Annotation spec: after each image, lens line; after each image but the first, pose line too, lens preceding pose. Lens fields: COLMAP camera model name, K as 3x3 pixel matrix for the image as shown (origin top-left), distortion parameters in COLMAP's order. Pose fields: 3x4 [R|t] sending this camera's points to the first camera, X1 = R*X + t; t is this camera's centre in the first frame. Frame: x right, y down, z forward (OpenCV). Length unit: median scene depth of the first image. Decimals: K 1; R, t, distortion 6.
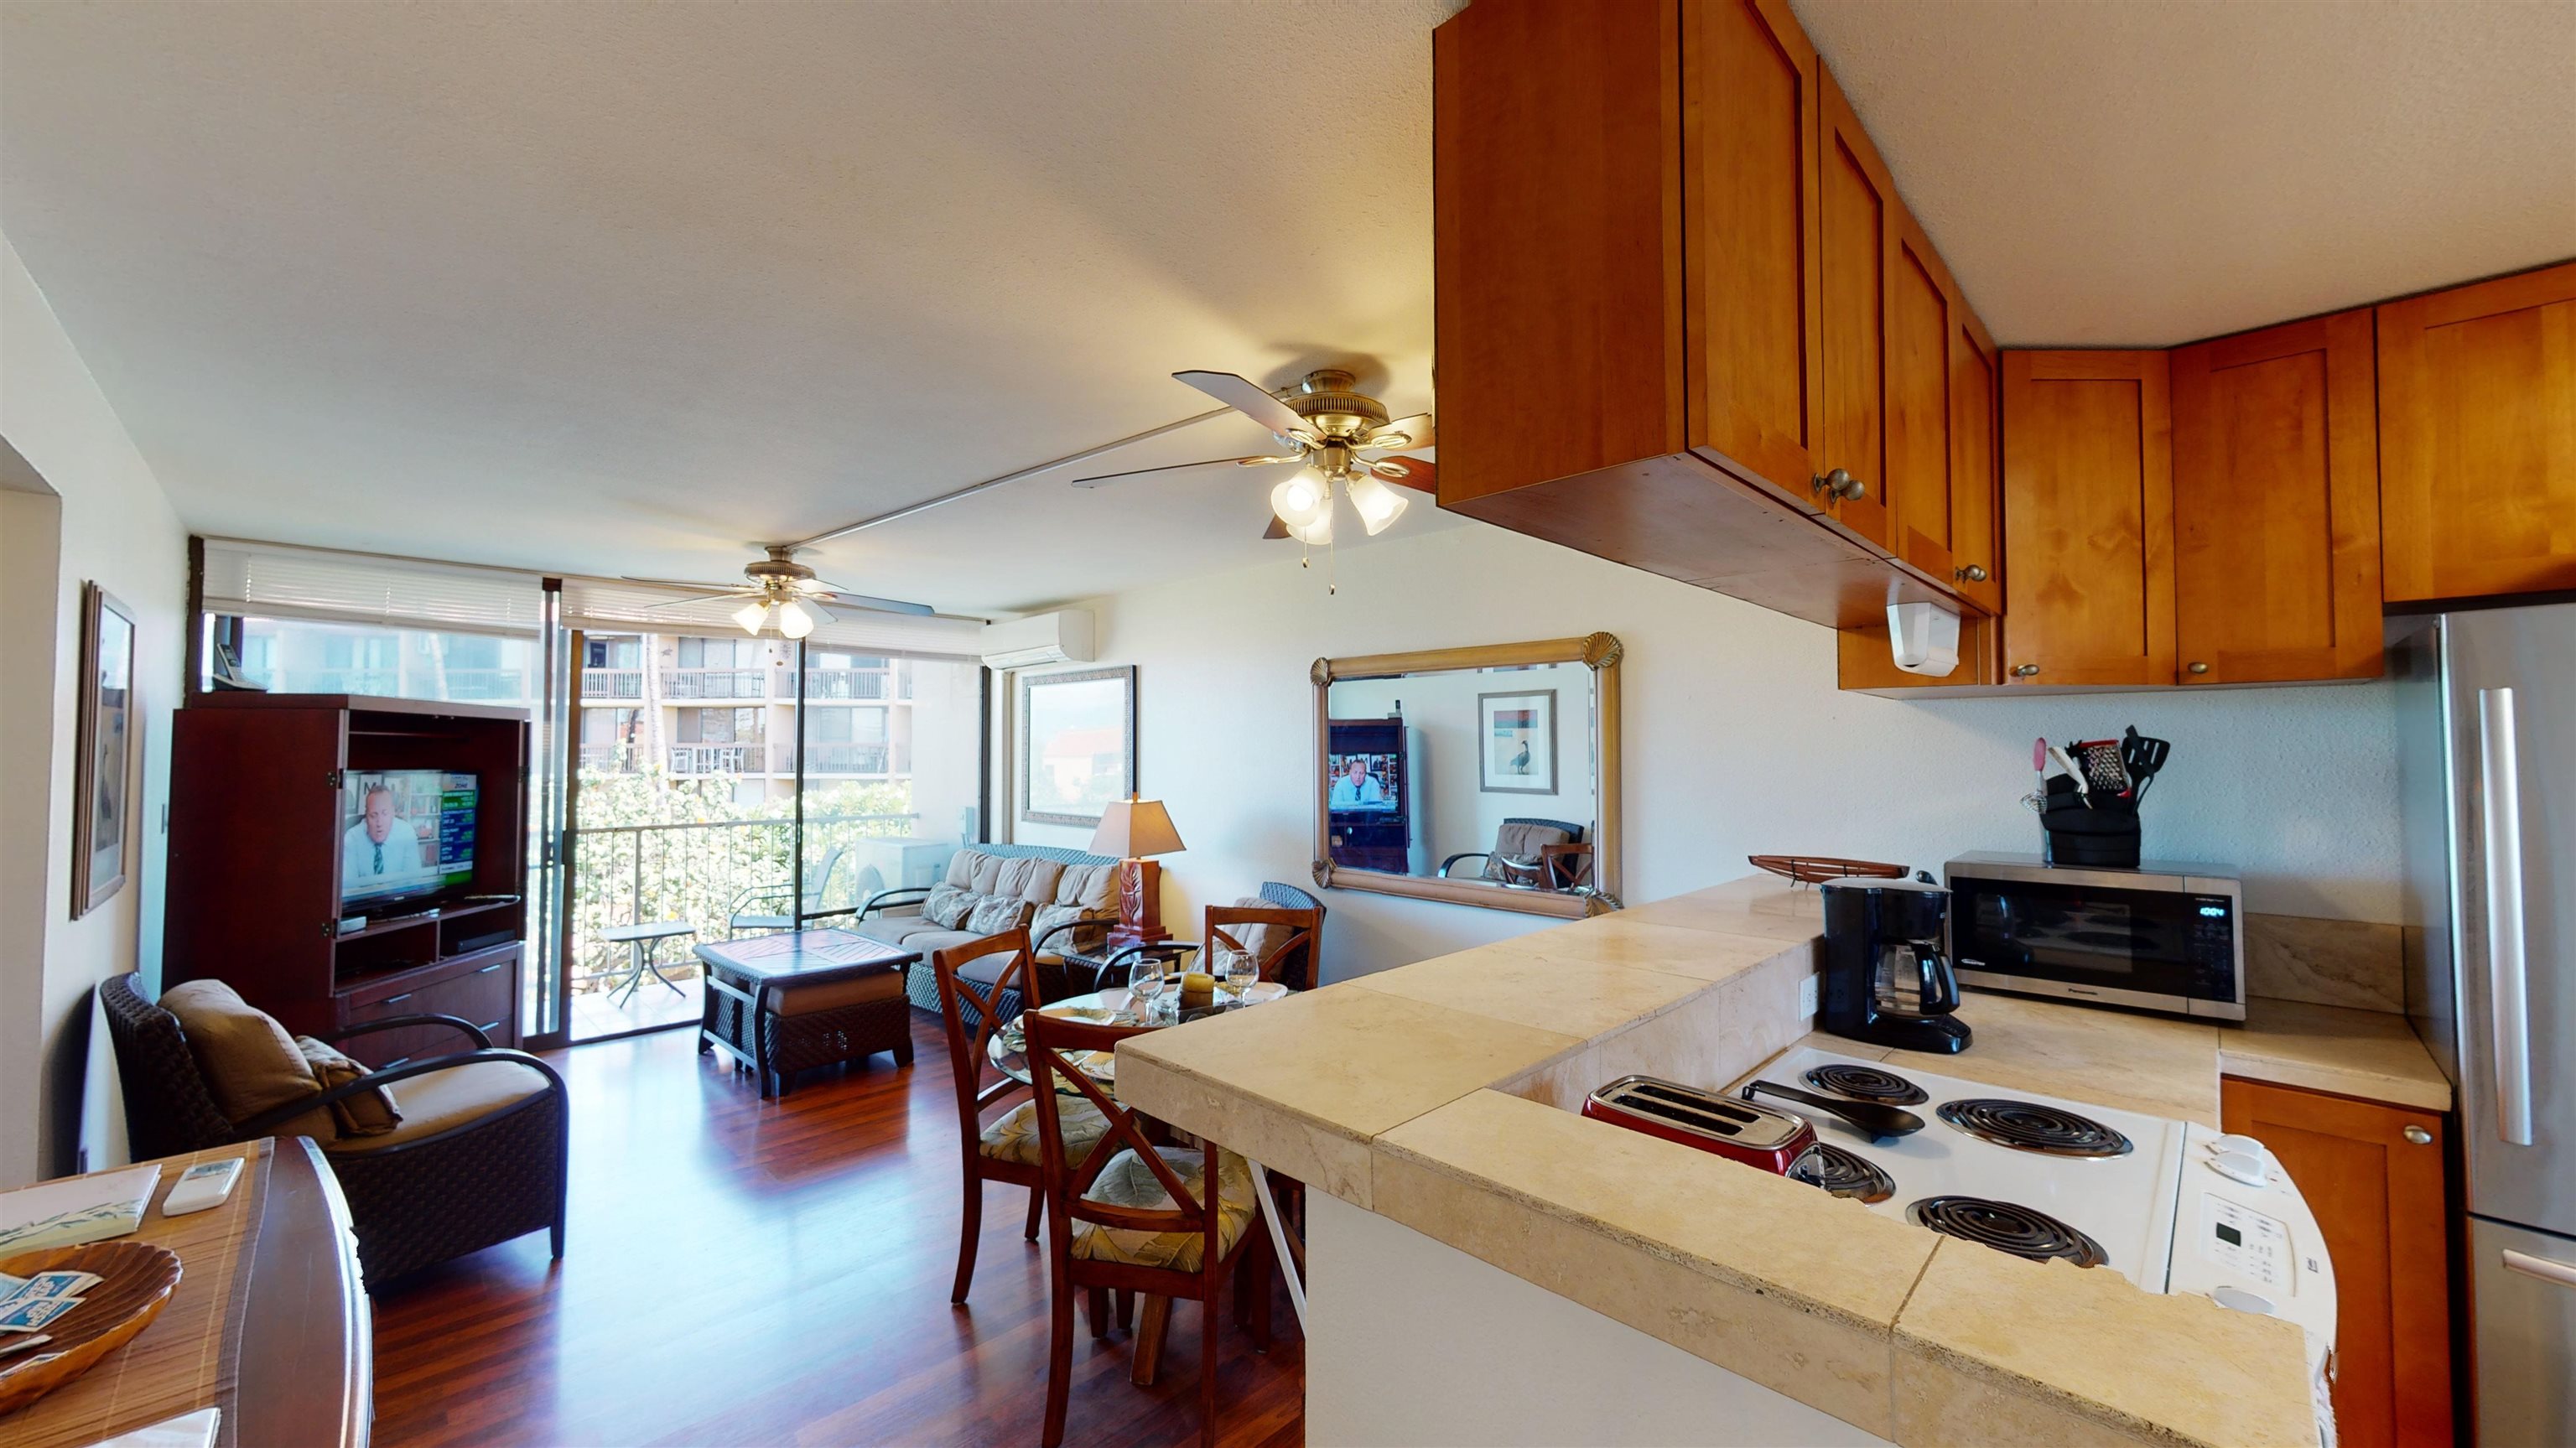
lens RADIAL K [[944.0, 0, 1288.2], [0, 944.0, 727.0], [0, 0, 1]] dist [-0.000007, -0.000004]
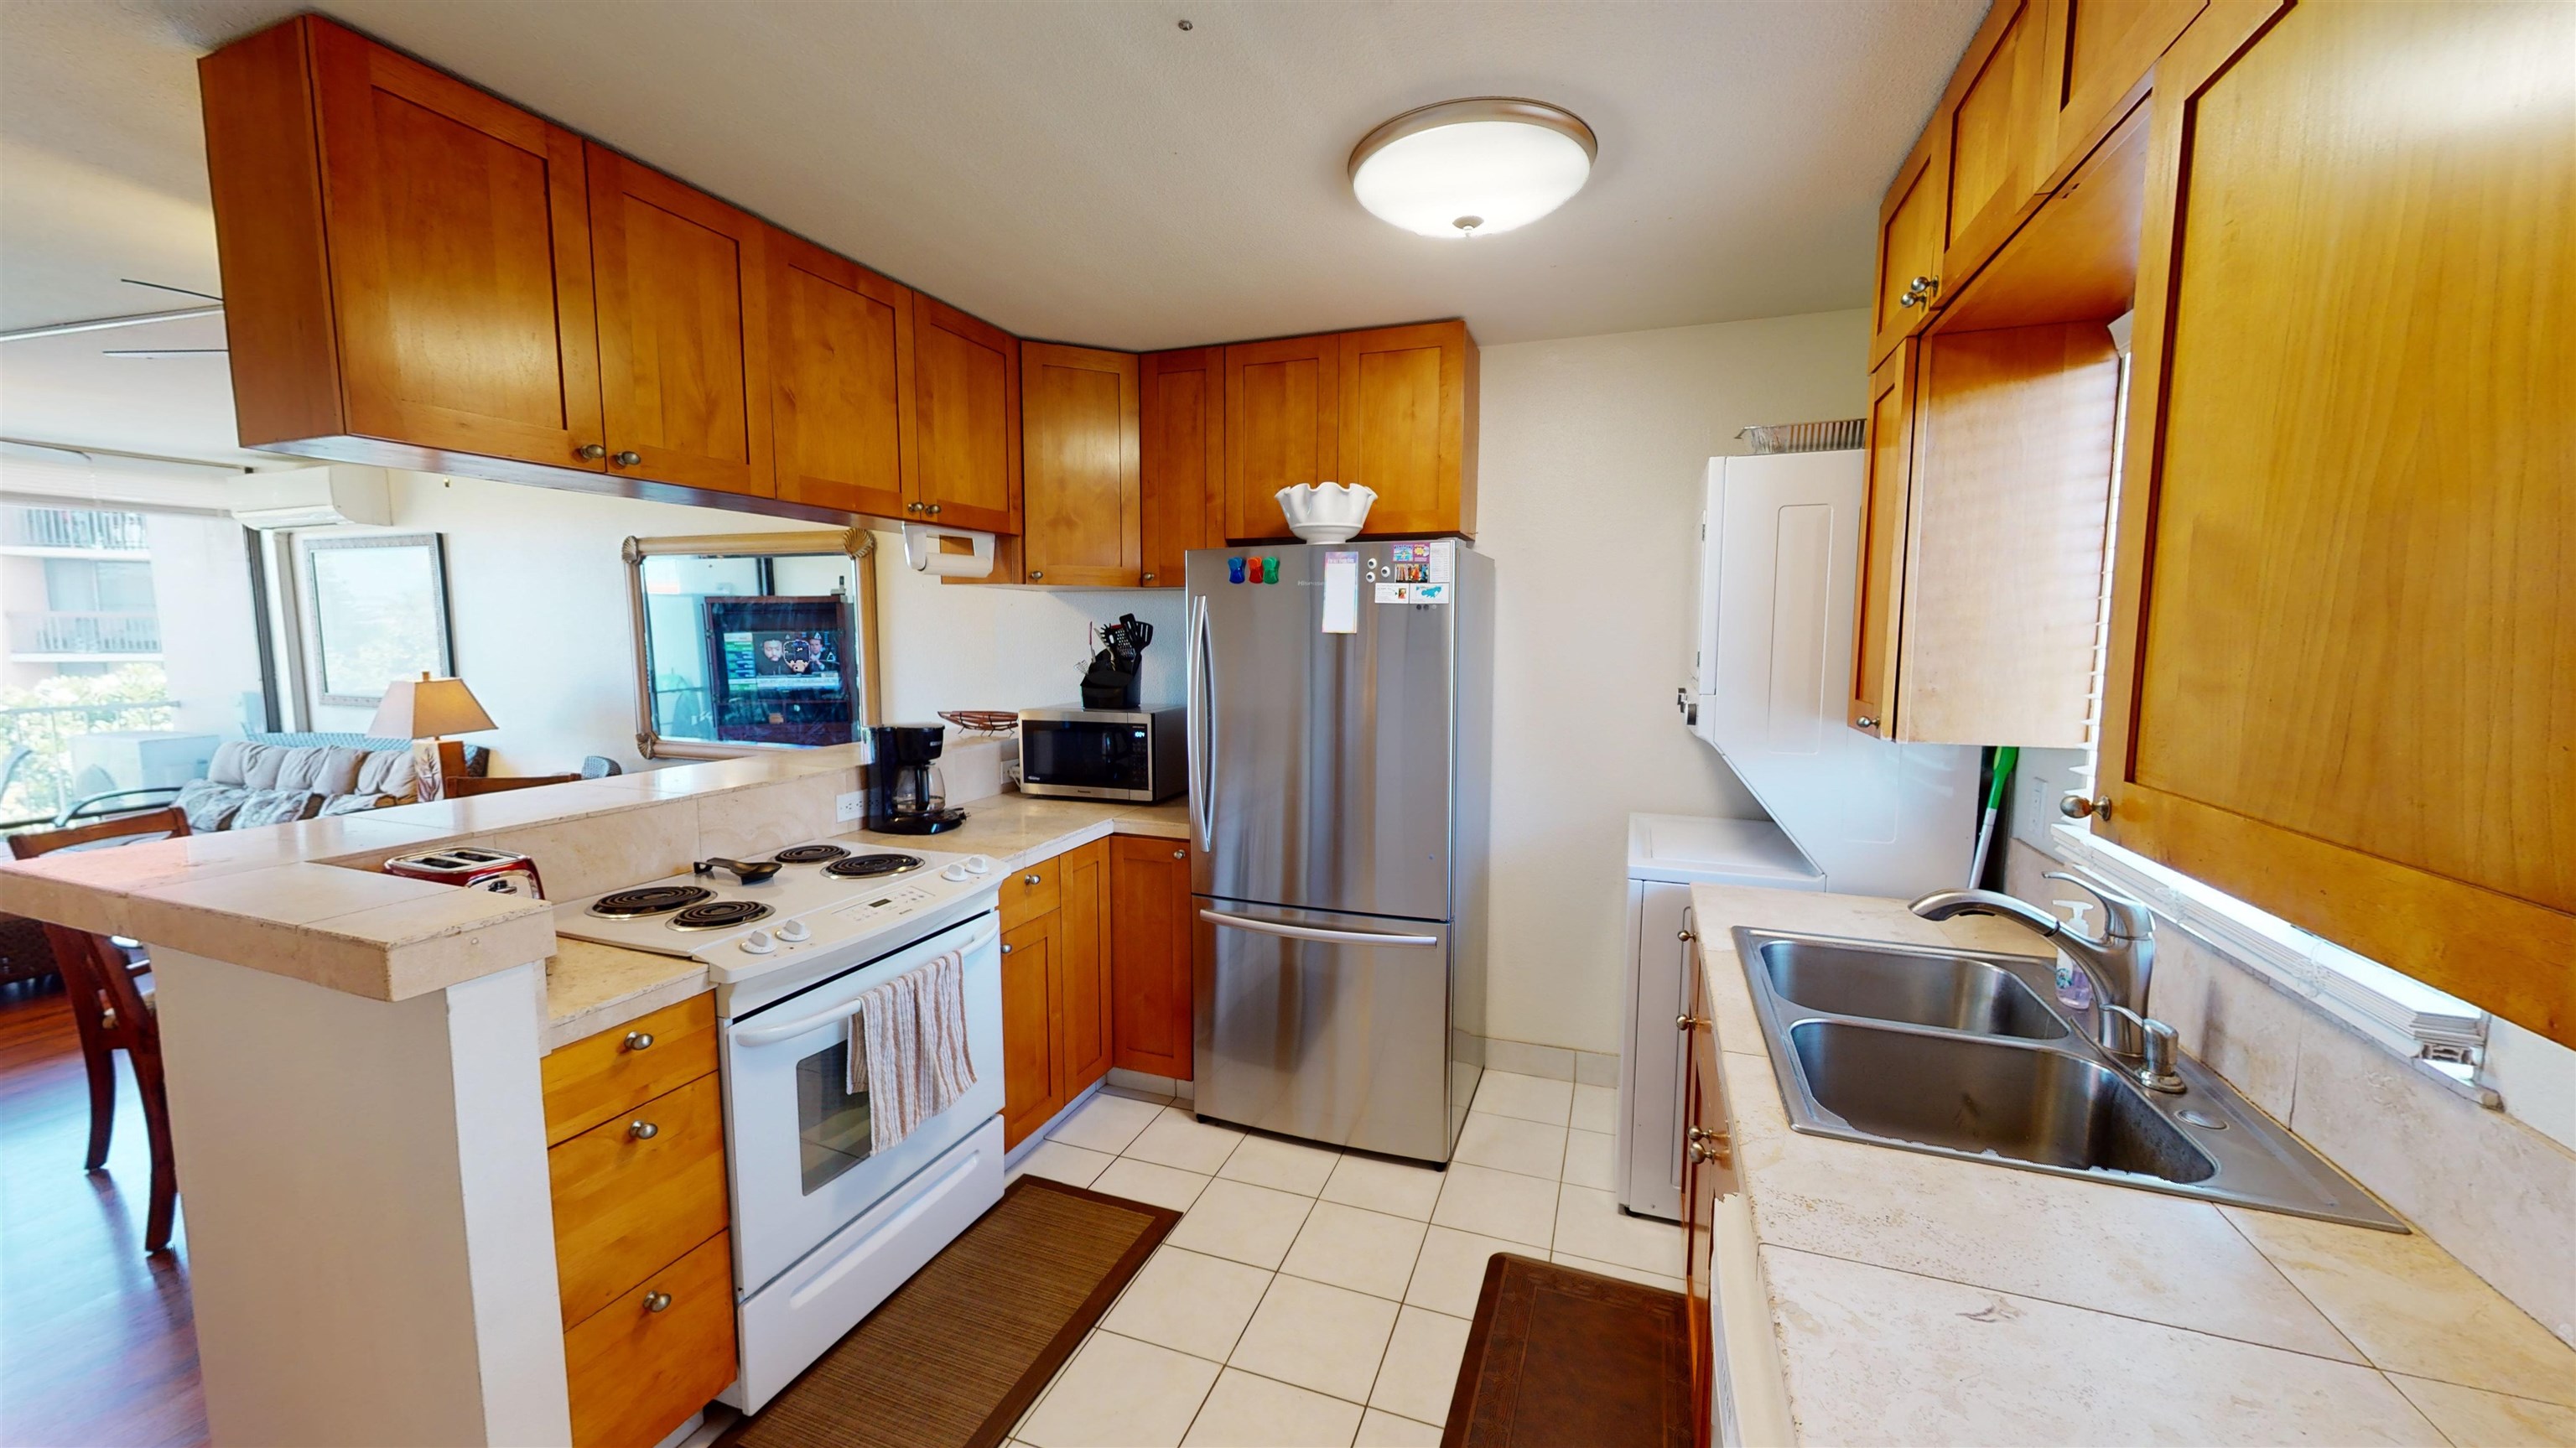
lens RADIAL K [[949.0, 0, 1283.7], [0, 949.0, 729.6], [0, 0, 1]] dist [-0.001608, -0.000050]
pose [[0.913361, -0.037841, 0.405389, 0.206930], [-0.015783, 0.991633, 0.128123, -0.006605], [-0.406845, -0.123421, 0.905121, -0.192940]]
